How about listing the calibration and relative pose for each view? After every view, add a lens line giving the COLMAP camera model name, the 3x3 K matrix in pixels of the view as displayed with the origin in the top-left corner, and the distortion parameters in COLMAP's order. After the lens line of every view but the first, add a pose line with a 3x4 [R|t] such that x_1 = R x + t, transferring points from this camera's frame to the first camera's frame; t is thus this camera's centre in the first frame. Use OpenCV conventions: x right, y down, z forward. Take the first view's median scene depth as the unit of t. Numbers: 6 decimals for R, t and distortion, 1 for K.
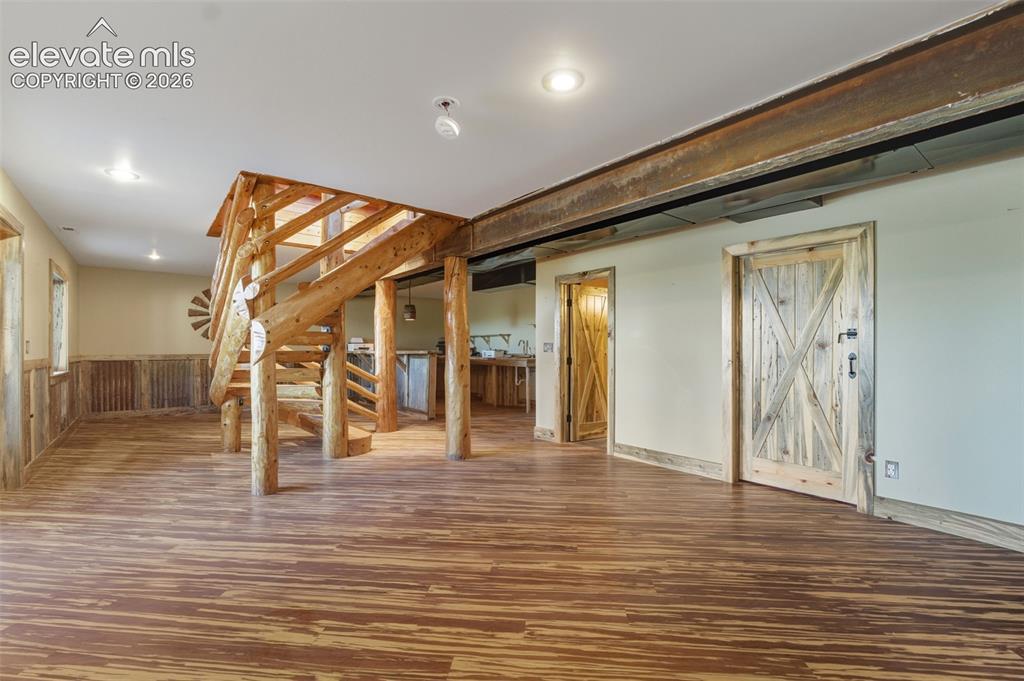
lens RADIAL K [[448.9, 0, 512.5], [0, 448.9, 343.6], [0, 0, 1]] dist [0.000305, 0.000098]
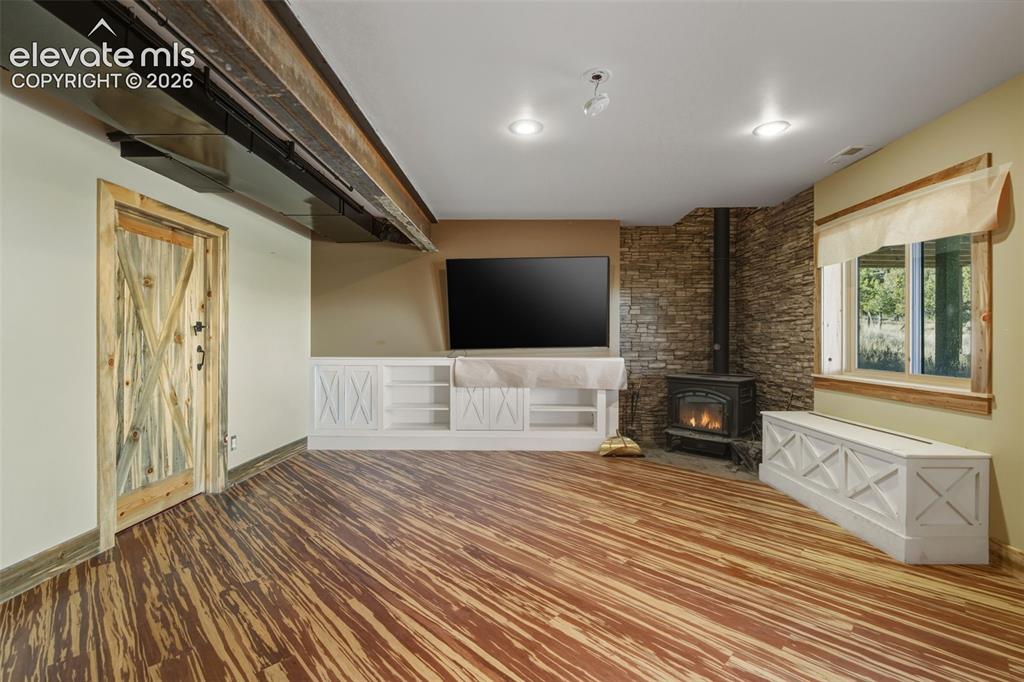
lens RADIAL K [[448.9, 0, 513.1], [0, 448.9, 343.5], [0, 0, 1]] dist [0.000305, 0.000098]
pose [[-0.767378, -0.006740, 0.641160, -0.579796], [-0.009641, 0.999953, -0.001028, 0.014106], [-0.641122, -0.006970, -0.767407, 1.740610]]
